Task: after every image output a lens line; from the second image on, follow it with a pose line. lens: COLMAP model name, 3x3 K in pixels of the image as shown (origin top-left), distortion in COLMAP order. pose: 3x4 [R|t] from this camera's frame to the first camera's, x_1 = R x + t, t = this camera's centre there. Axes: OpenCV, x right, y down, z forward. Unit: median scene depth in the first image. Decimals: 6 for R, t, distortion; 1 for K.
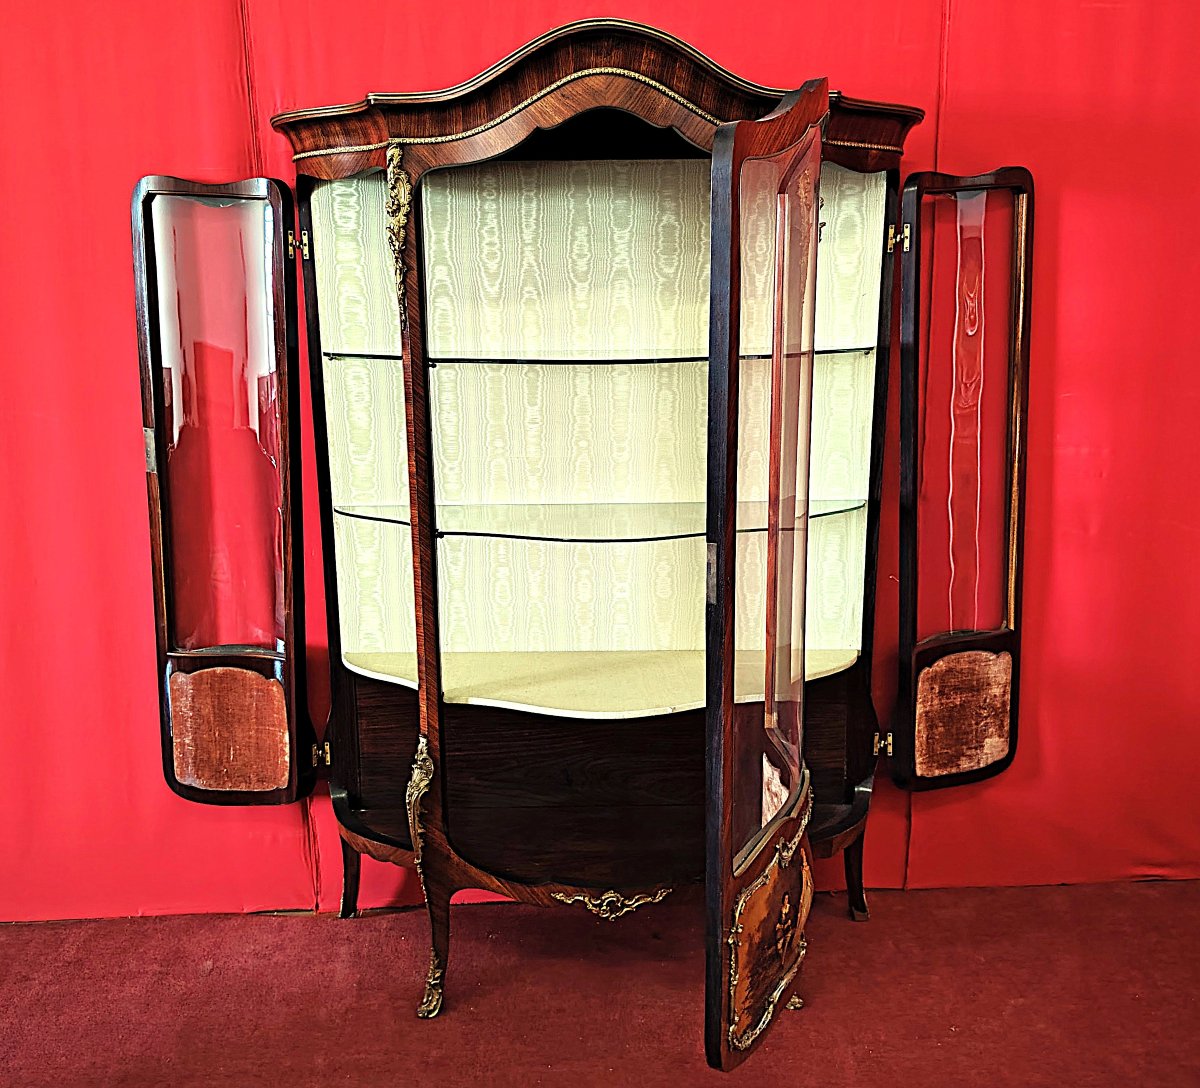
lens RADIAL K [[1086.5, 0, 560.7], [0, 1086.5, 521.7], [0, 0, 1]] dist [0.119856, -0.311222]
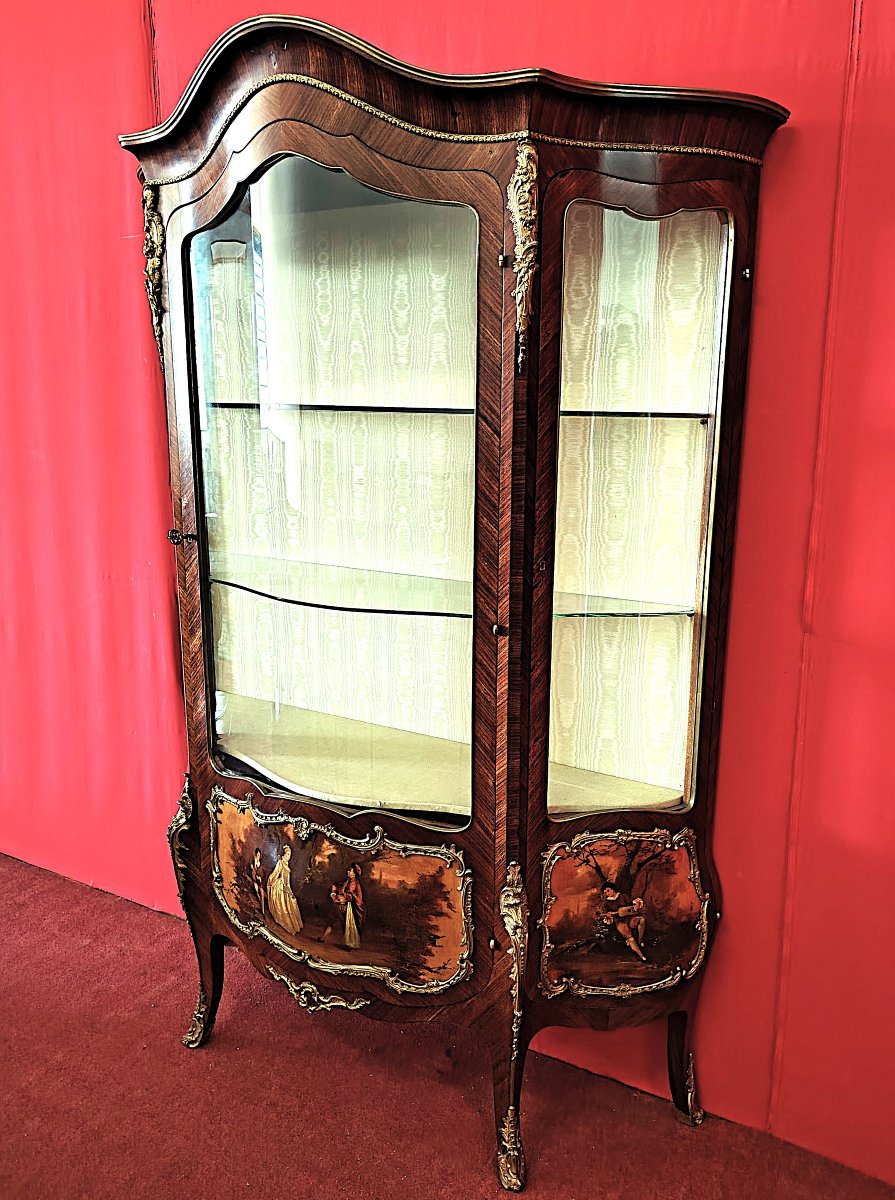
lens RADIAL K [[940.9, 0, 450.7], [0, 940.9, 607.4], [0, 0, 1]] dist [0.072372, -0.130467]
pose [[0.865840, 0.128387, -0.483568, 0.496627], [-0.133168, 0.990788, 0.024613, -0.014428], [0.482273, 0.043085, 0.874961, 0.334877]]
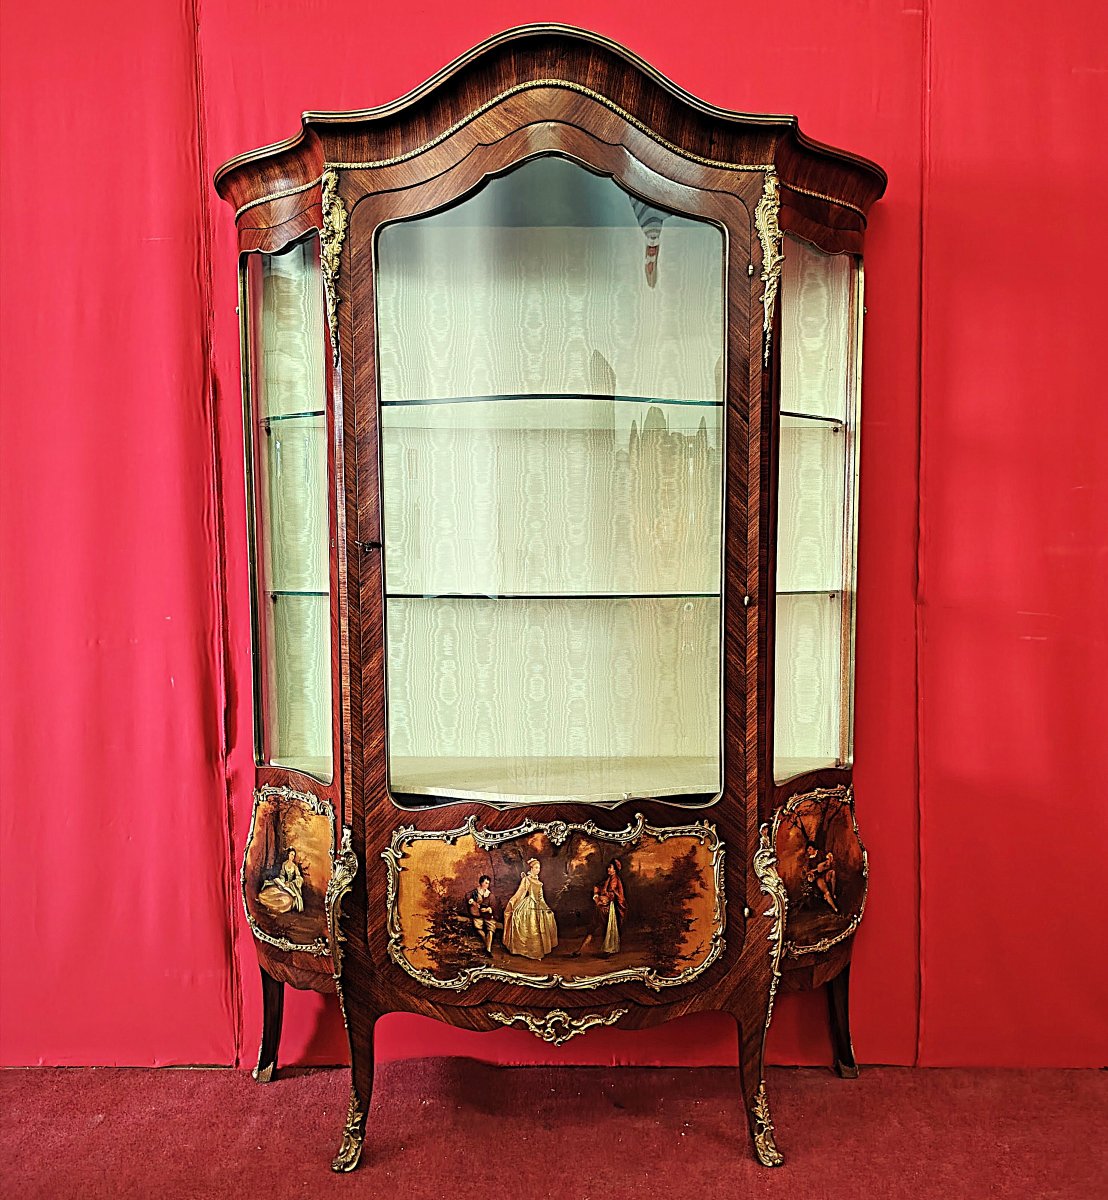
lens RADIAL K [[1049.7, 0, 555.7], [0, 1049.7, 639.1], [0, 0, 1]] dist [0.107763, -0.238086]
pose [[0.999956, 0.009350, -0.000404, 0.042215], [-0.009311, 0.989588, -0.143625, 0.166698], [-0.000943, 0.143623, 0.989632, 0.129089]]
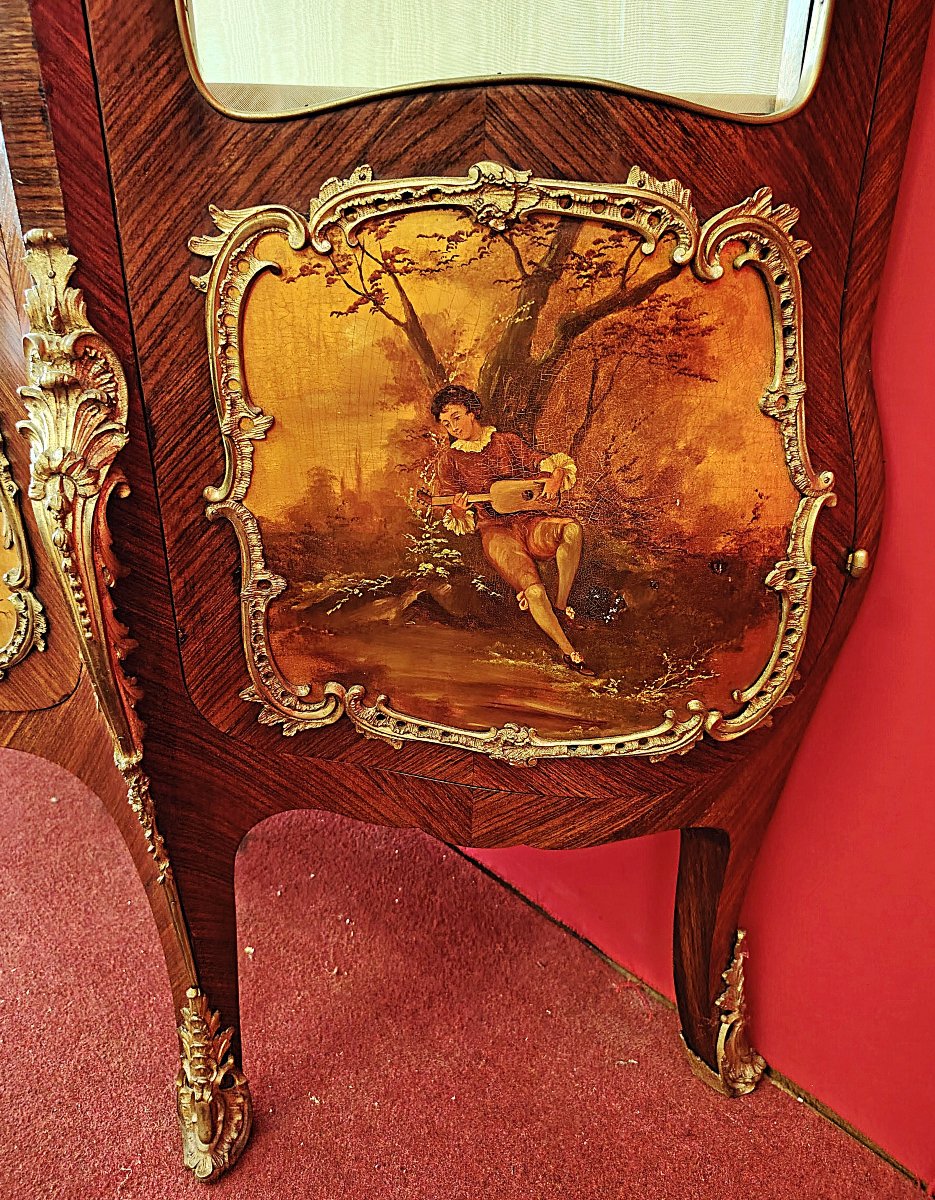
lens RADIAL K [[913.0, 0, 468.2], [0, 913.0, 594.3], [0, 0, 1]] dist [0.059210, -0.091779]
pose [[0.710104, 0.321551, -0.626385, 0.416317], [-0.173158, 0.942059, 0.287300, 0.190646], [0.682473, -0.095549, 0.724639, 0.916497]]
